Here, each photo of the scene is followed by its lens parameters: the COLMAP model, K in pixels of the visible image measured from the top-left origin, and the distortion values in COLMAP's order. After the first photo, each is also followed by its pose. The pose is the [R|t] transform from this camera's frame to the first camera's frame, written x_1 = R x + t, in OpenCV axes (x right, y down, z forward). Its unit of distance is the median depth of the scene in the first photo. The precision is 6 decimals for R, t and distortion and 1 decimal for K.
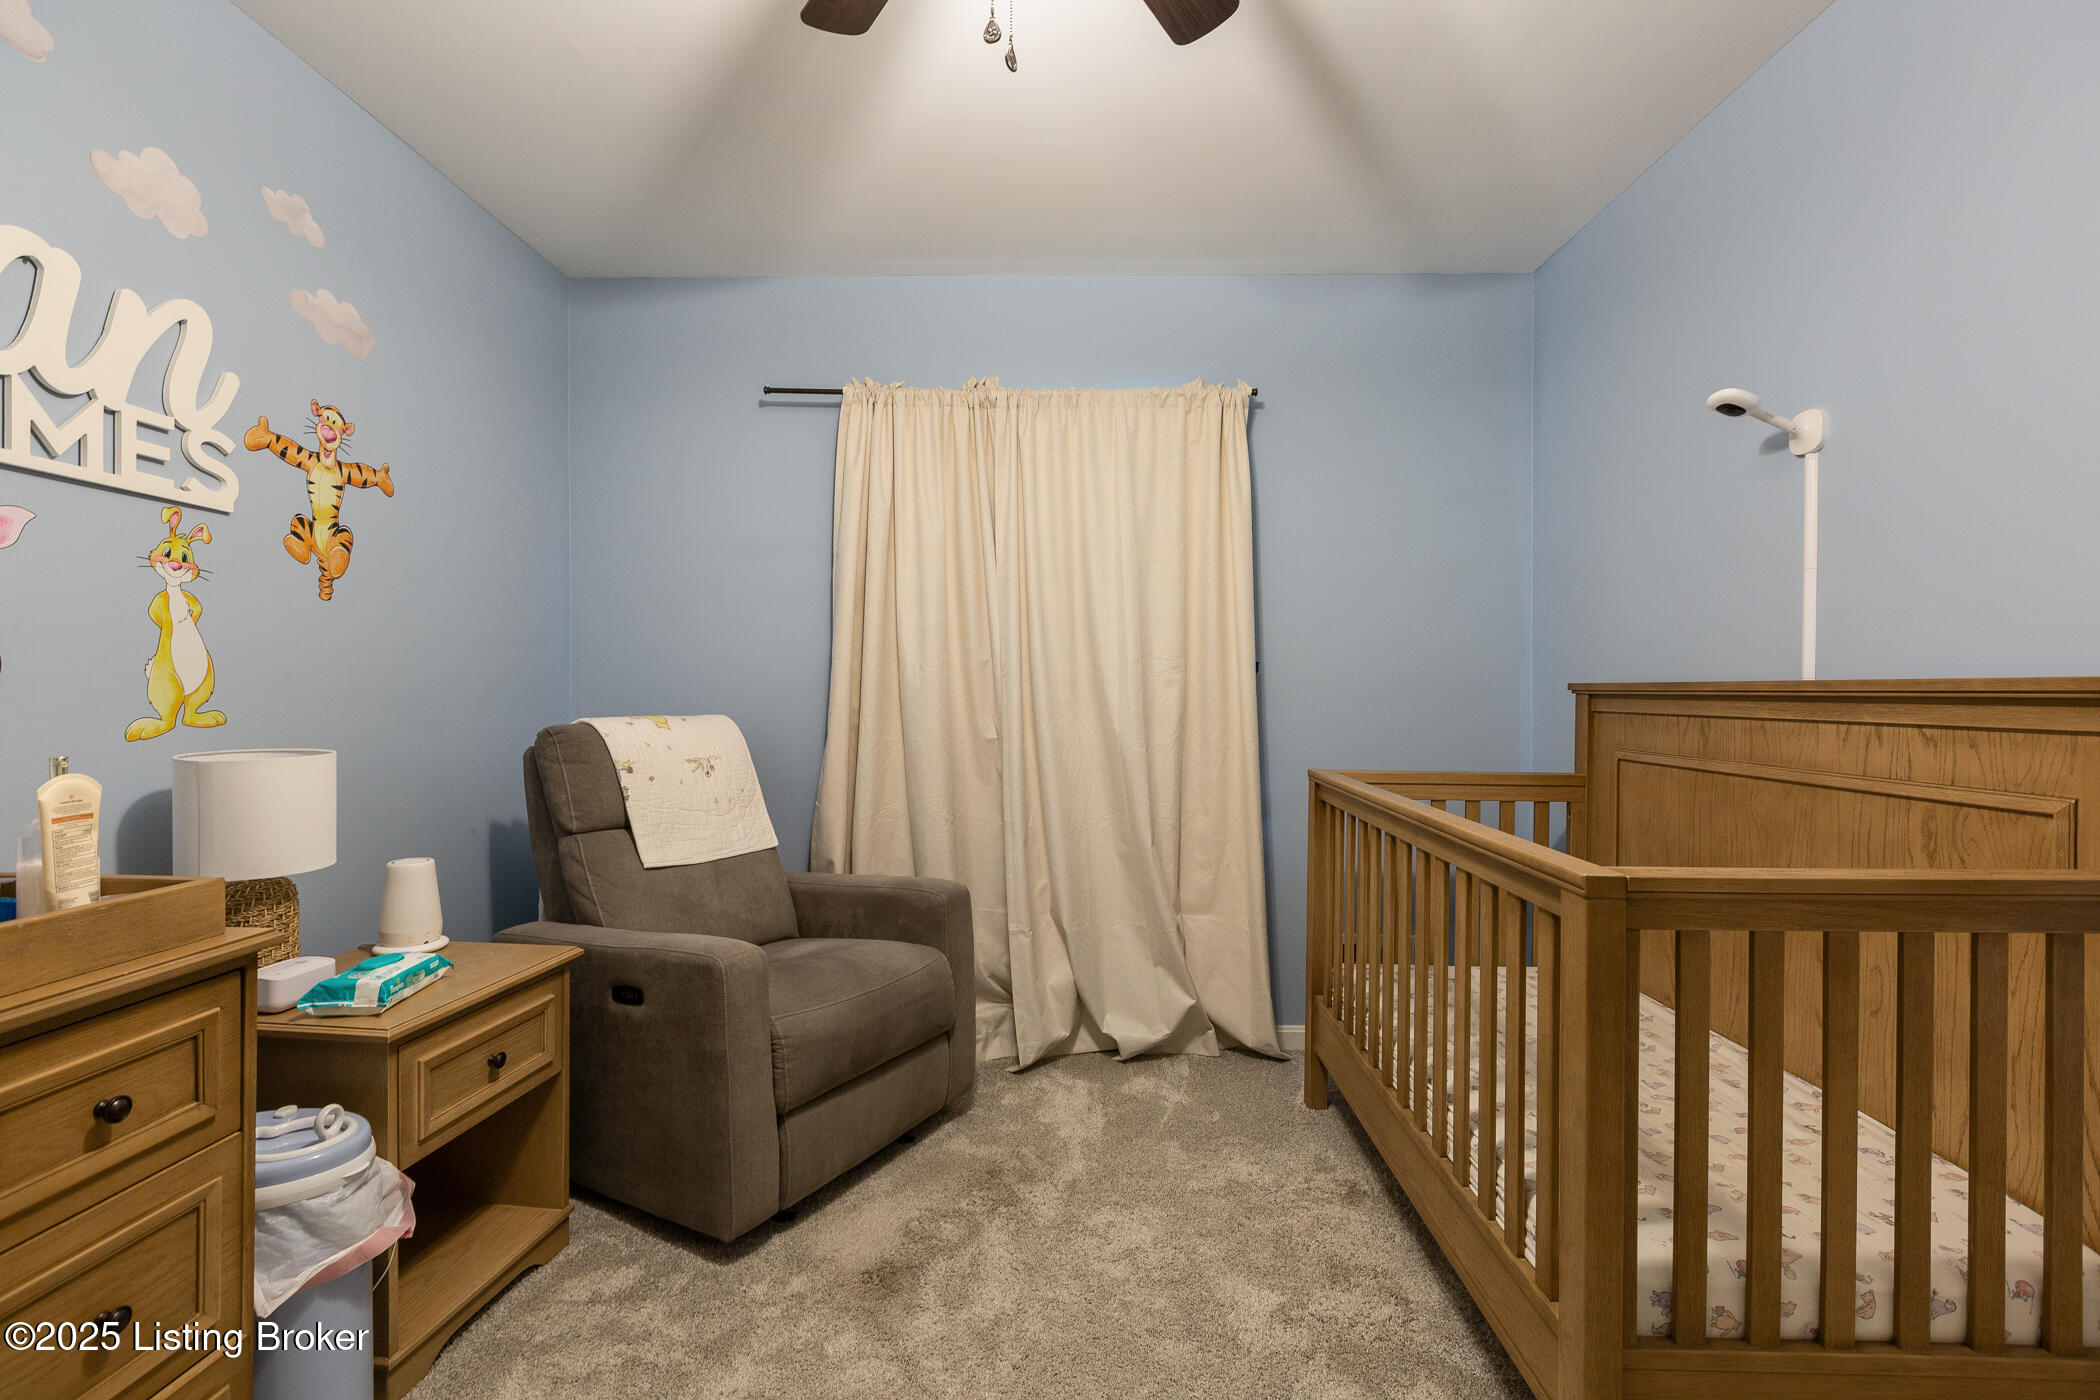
lens RADIAL K [[950.9, 0, 1052.2], [0, 950.9, 696.3], [0, 0, 1]] dist [-0.008511, 0.000452]
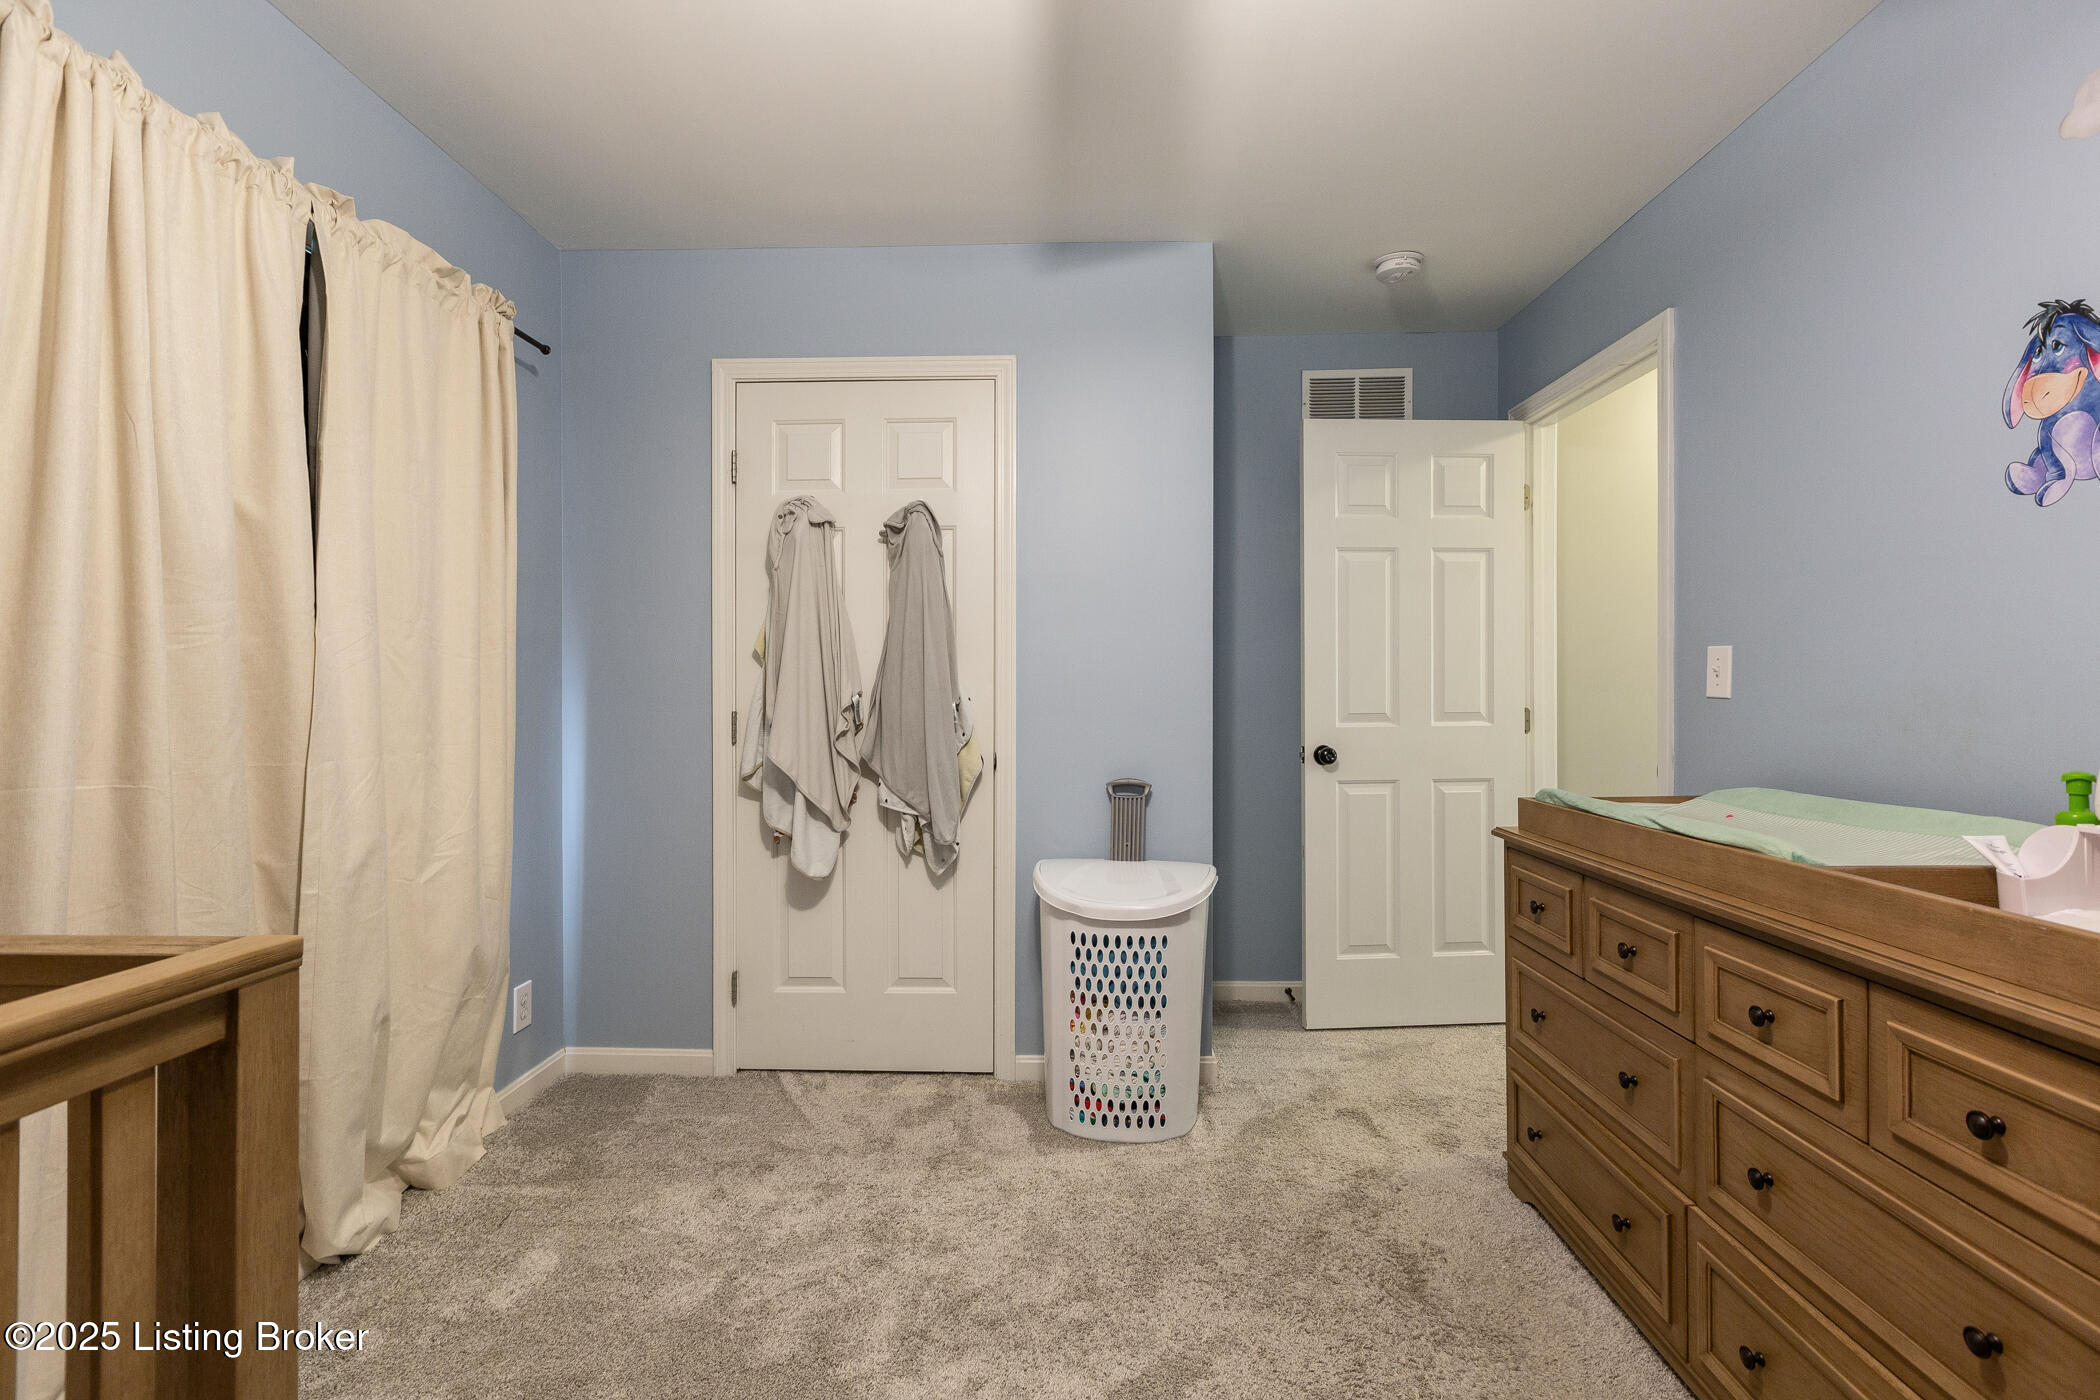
lens RADIAL K [[950.9, 0, 1051.8], [0, 950.9, 691.3], [0, 0, 1]] dist [-0.008511, 0.000452]
pose [[-0.999984, -0.000985, -0.005652, -0.034153], [-0.001033, 0.999963, 0.008498, -0.014012], [0.005643, 0.008504, -0.999948, 1.951374]]
